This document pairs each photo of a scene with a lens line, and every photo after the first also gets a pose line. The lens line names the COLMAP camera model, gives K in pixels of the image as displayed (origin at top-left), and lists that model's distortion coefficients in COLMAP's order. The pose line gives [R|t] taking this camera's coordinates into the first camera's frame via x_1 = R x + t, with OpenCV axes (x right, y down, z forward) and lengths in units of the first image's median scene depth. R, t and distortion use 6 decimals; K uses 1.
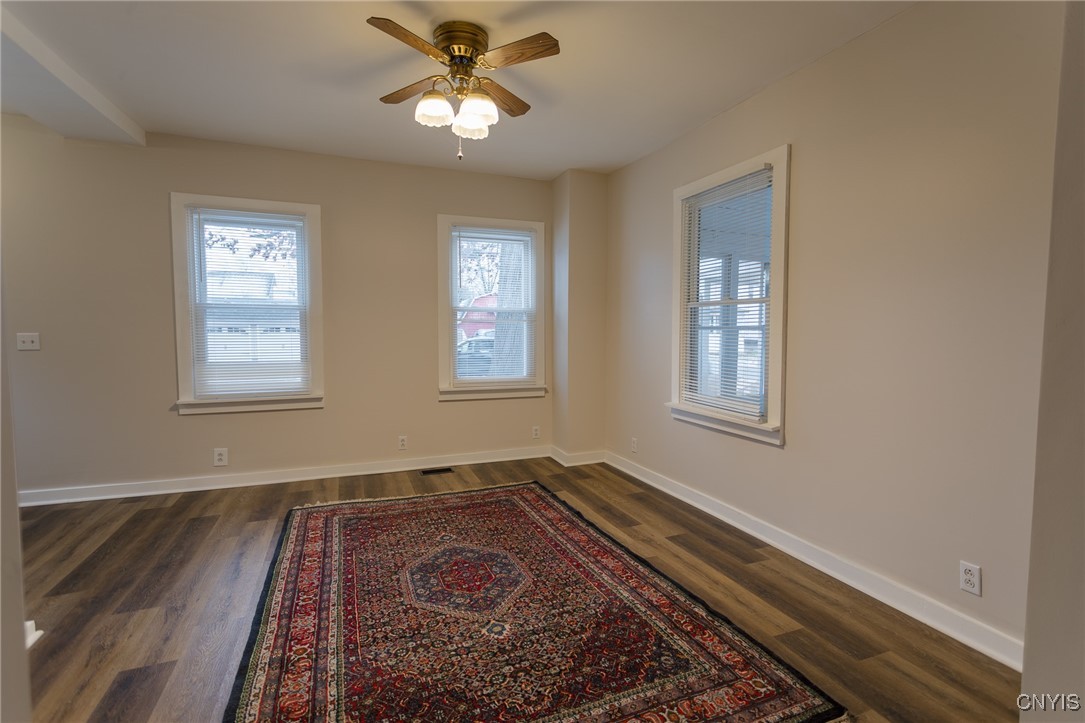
lens RADIAL K [[511.3, 0, 547.6], [0, 511.3, 360.3], [0, 0, 1]] dist [0.004921, 0.000798]
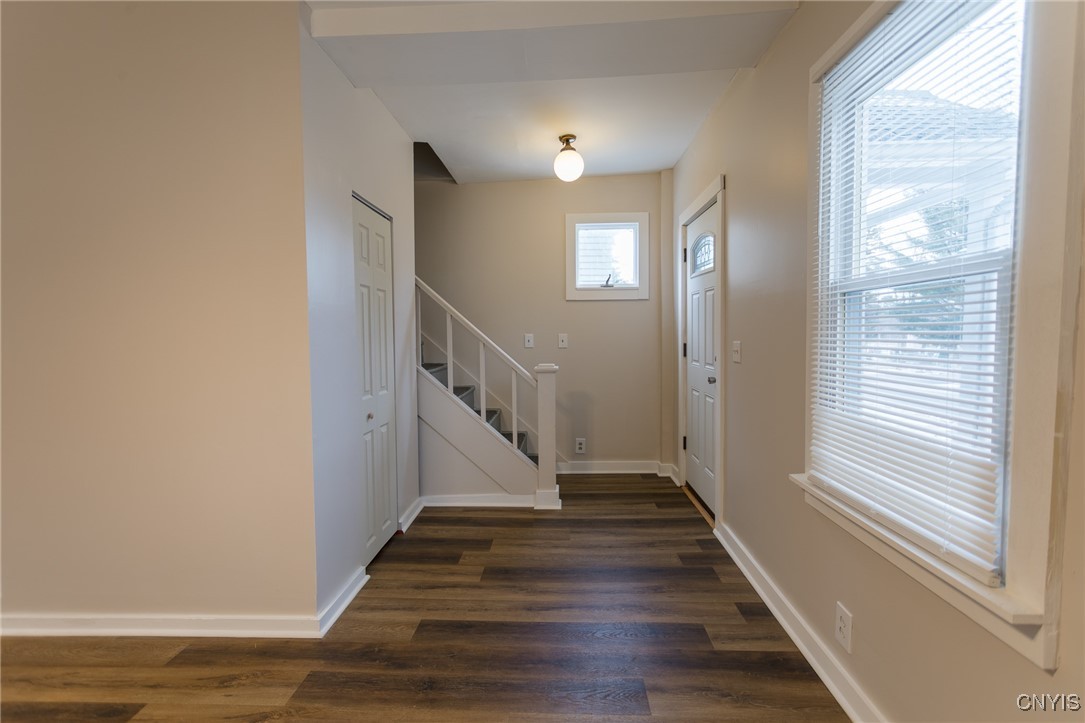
lens RADIAL K [[511.3, 0, 547.6], [0, 511.3, 360.3], [0, 0, 1]] dist [0.004921, 0.000798]
pose [[-0.411932, 0.049108, -0.909891, -0.185134], [-0.049412, 0.995874, 0.076119, -0.080523], [0.909874, 0.076315, -0.407805, 1.222820]]
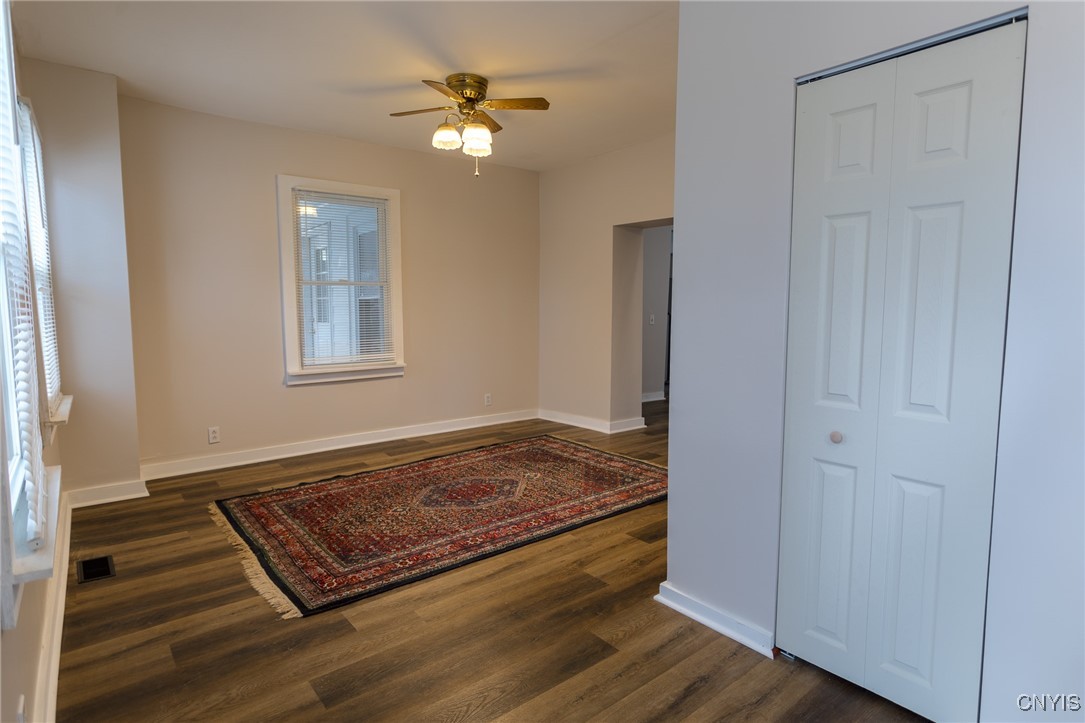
lens RADIAL K [[572.5, 0, 547.8], [0, 572.5, 362.1], [0, 0, 1]] dist [0.001699, 0.001082]
pose [[-0.289687, -0.097571, 0.952135, -1.356386], [0.062430, 0.990746, 0.120522, -0.065715], [-0.955083, 0.094355, -0.280915, 1.020955]]
